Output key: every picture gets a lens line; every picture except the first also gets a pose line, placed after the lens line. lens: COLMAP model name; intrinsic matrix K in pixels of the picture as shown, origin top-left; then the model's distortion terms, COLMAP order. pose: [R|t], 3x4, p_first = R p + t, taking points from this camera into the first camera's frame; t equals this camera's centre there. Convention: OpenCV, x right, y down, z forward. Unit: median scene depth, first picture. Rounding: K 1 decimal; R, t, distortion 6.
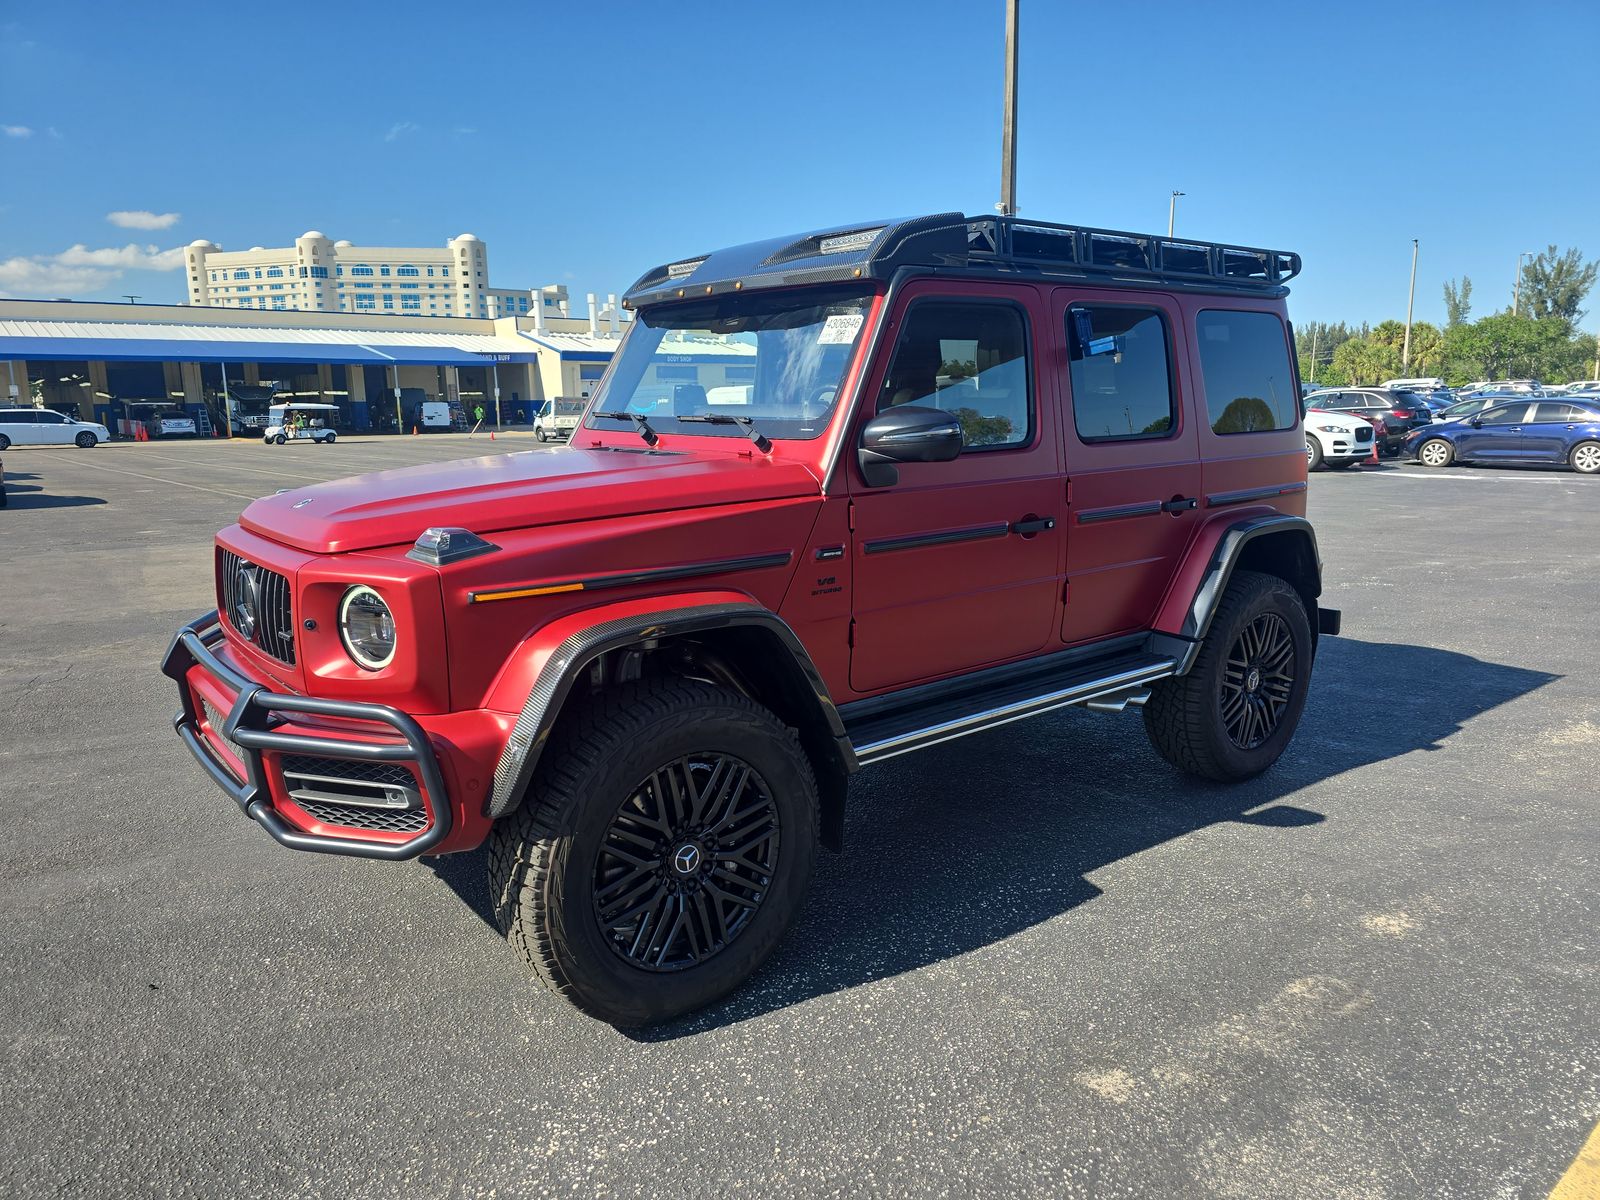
lens RADIAL K [[1084.2, 0, 790.2], [0, 1084.2, 606.2], [0, 0, 1]] dist [0.022697, -0.019116]
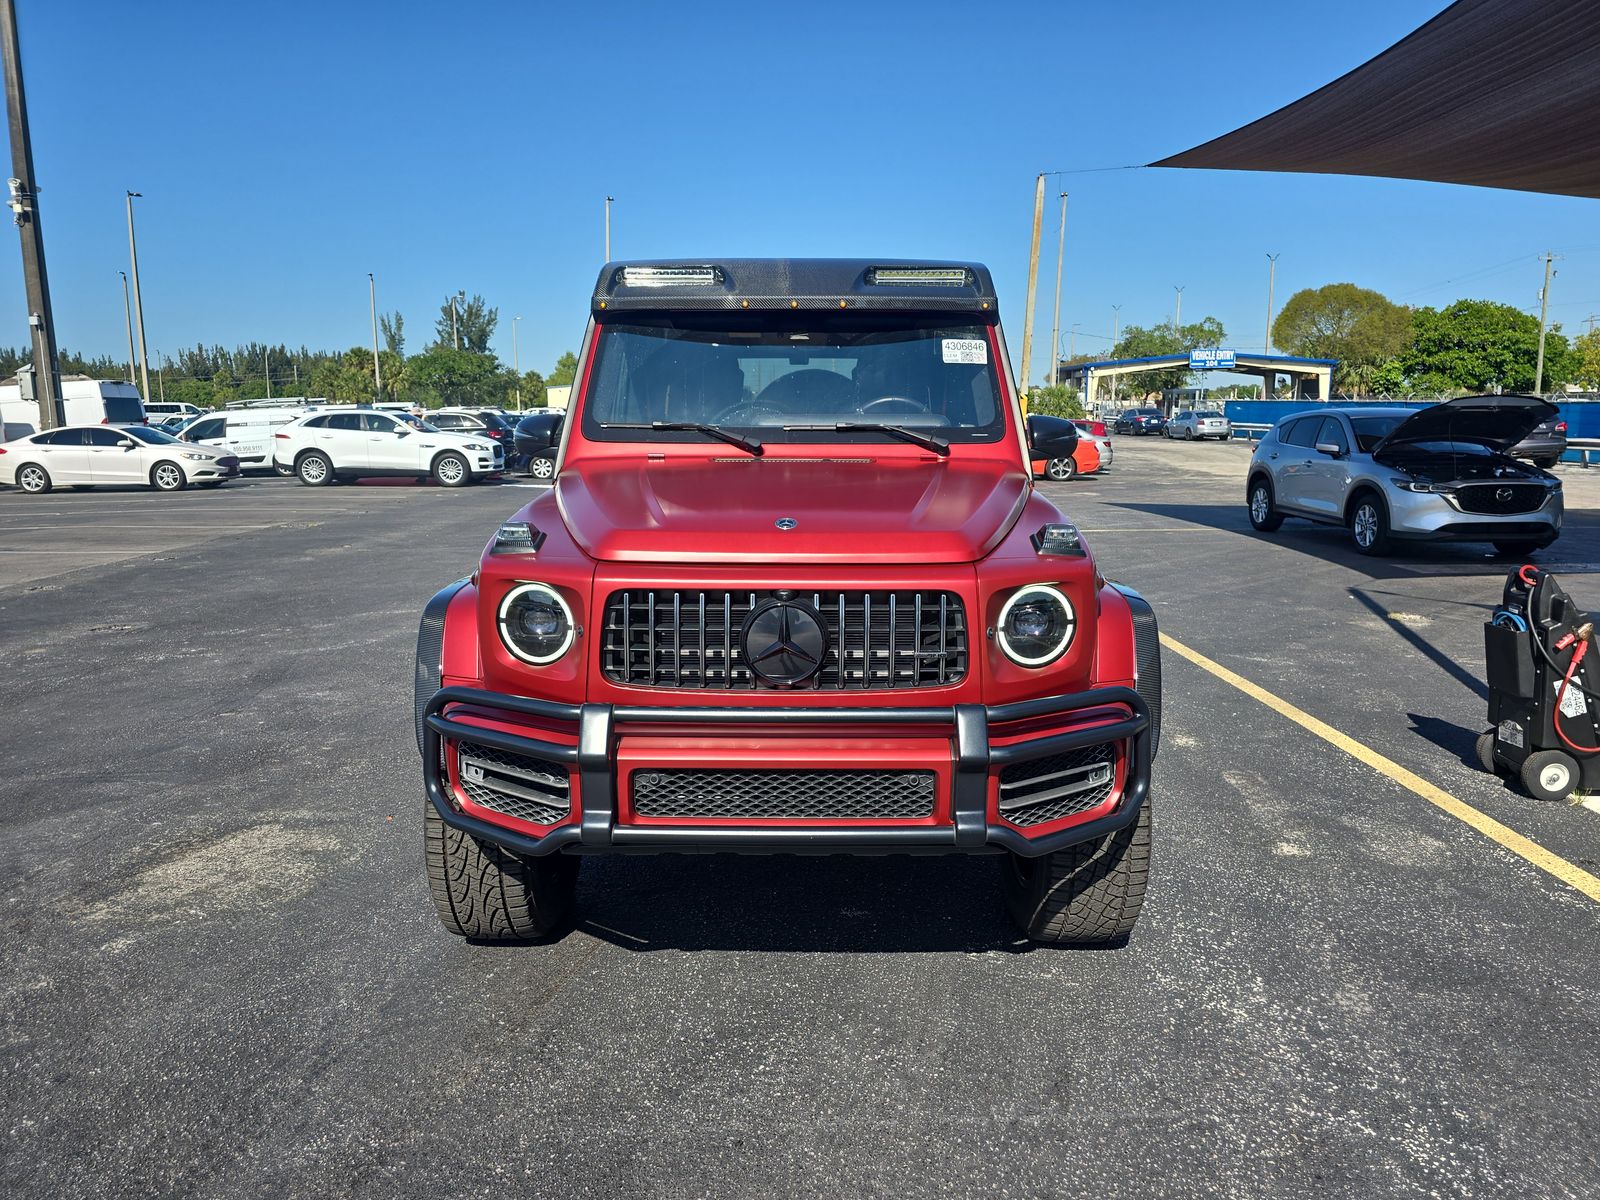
lens RADIAL K [[1084.2, 0, 816.7], [0, 1084.2, 595.1], [0, 0, 1]] dist [0.022697, -0.019116]
pose [[0.629749, -0.118574, 0.767695, -0.140410], [0.140826, 0.989332, 0.037286, -0.008060], [-0.763927, 0.084630, 0.639729, 0.053785]]
